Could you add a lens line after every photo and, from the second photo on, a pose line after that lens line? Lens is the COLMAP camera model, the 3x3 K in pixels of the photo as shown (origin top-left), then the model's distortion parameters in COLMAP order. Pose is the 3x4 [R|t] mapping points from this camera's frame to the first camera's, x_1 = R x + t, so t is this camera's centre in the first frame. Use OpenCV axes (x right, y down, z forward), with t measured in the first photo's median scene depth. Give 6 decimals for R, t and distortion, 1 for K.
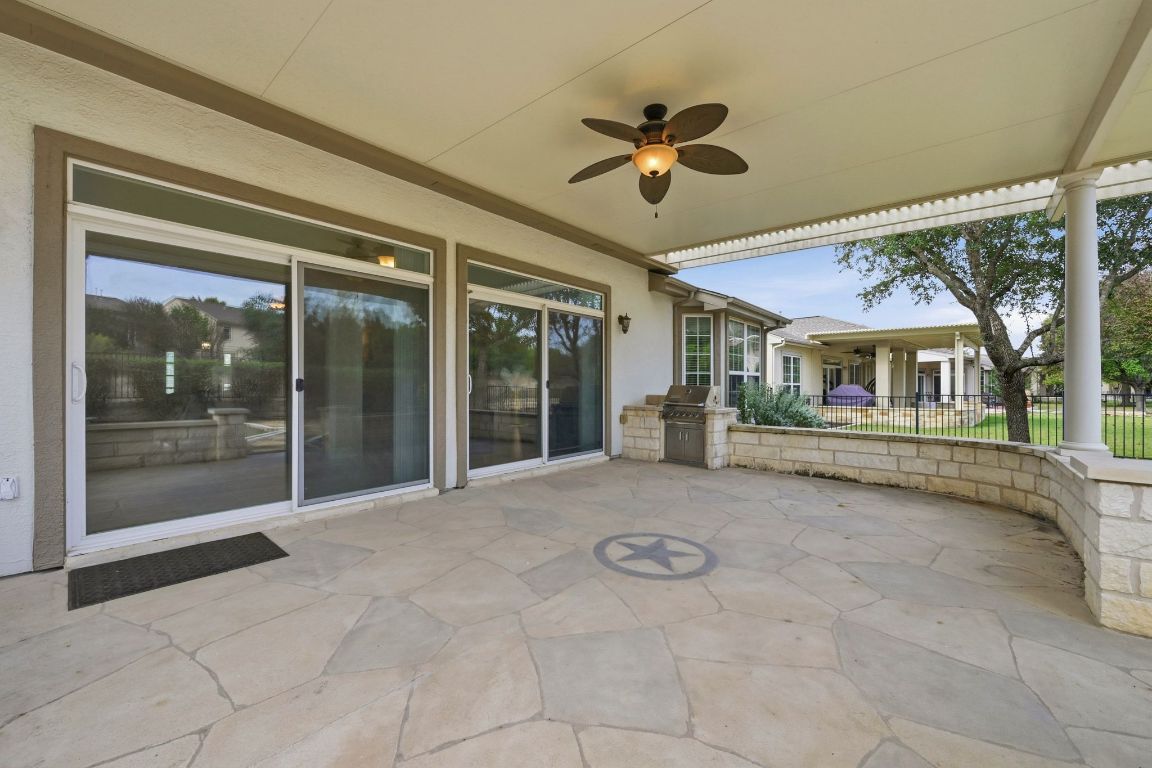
lens RADIAL K [[449.9, 0, 572.8], [0, 449.9, 388.2], [0, 0, 1]] dist [-0.003264, -0.000182]
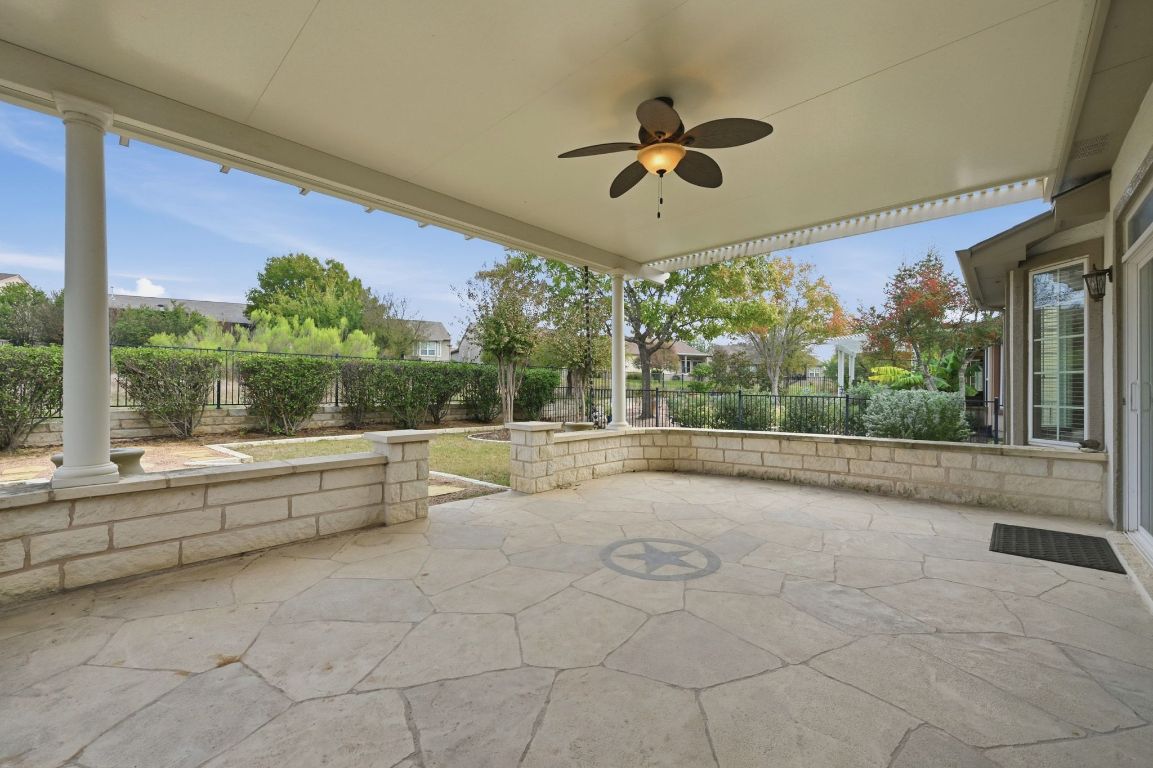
lens RADIAL K [[460.0, 0, 574.6], [0, 460.0, 389.3], [0, 0, 1]] dist [0.001728, 0.000109]
pose [[-0.999139, -0.010712, 0.040073, 0.320871], [-0.010394, 0.999913, 0.008127, -0.022676], [-0.040156, 0.007703, -0.999164, 1.964028]]
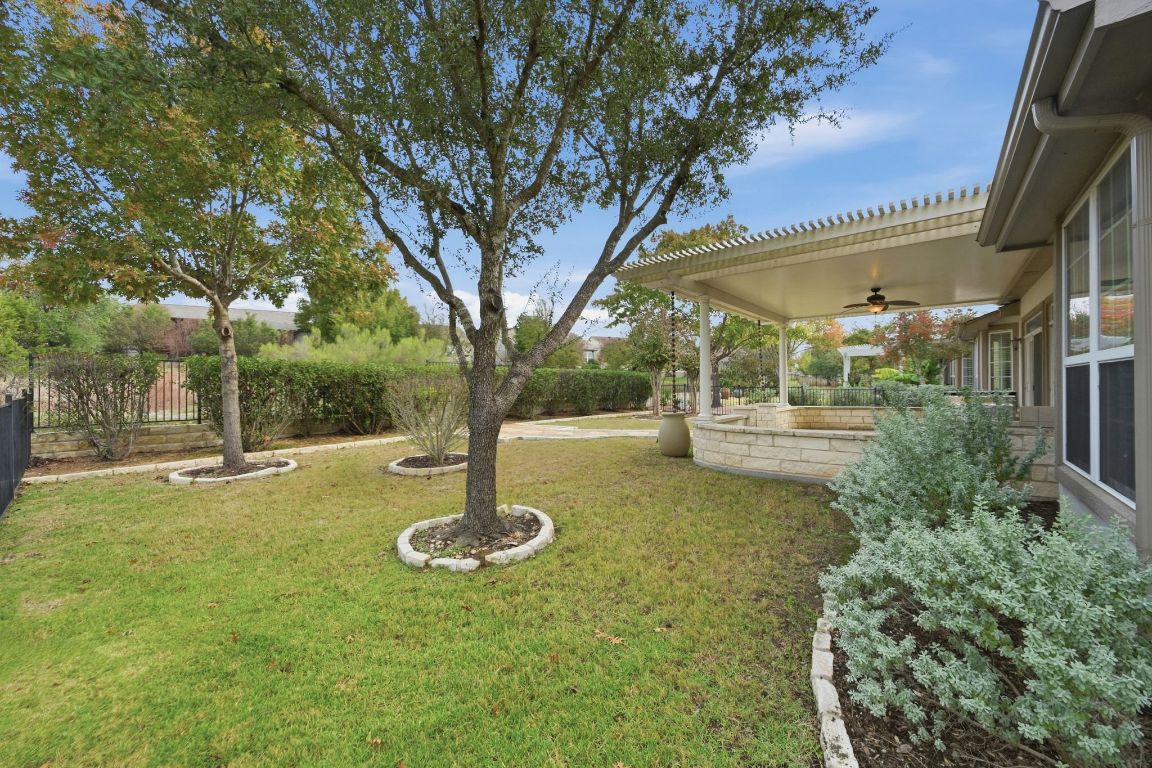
lens RADIAL K [[449.9, 0, 572.8], [0, 449.9, 388.2], [0, 0, 1]] dist [-0.003264, -0.000182]
pose [[-0.999697, 0.003150, -0.024408, 2.163329], [0.002849, 0.999919, 0.012373, -0.044997], [0.024445, 0.012300, -0.999626, 3.746646]]
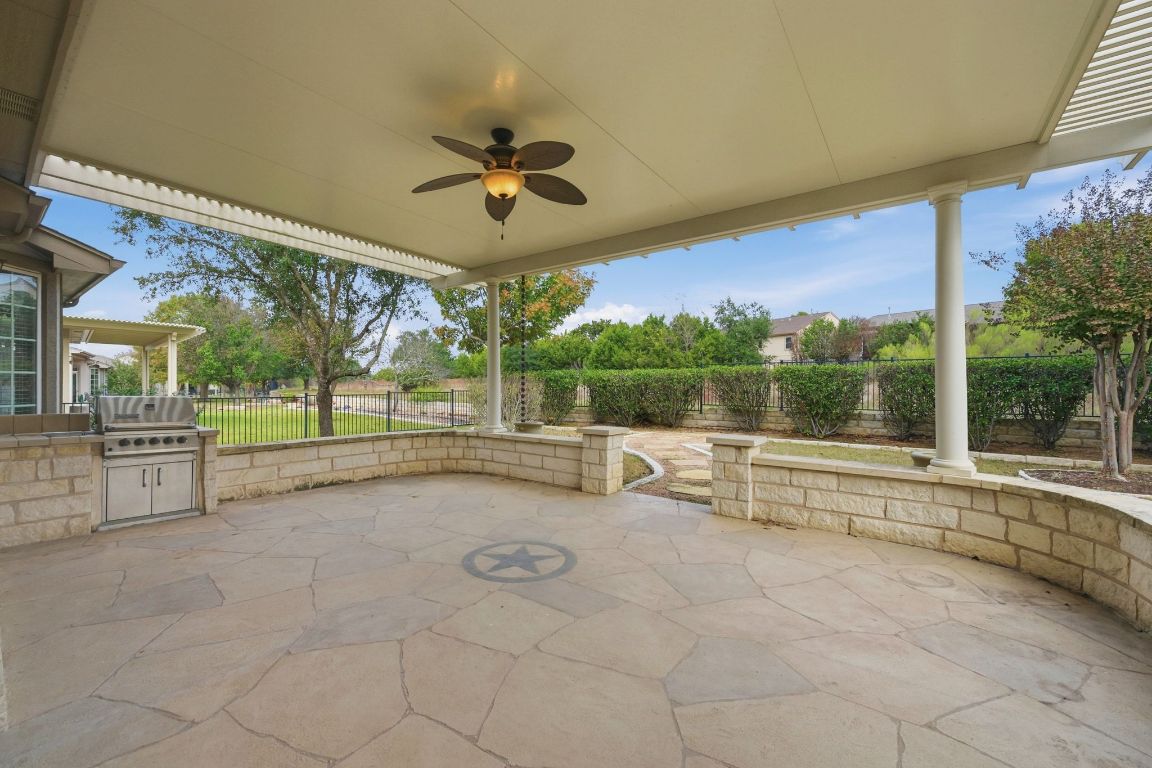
lens RADIAL K [[459.6, 0, 574.1], [0, 459.6, 389.3], [0, 0, 1]] dist [0.001728, 0.000109]
pose [[-0.064482, -0.007180, 0.997893, -0.872973], [-0.001009, 0.999974, 0.007130, -0.042828], [-0.997918, -0.000547, -0.064488, 0.897477]]
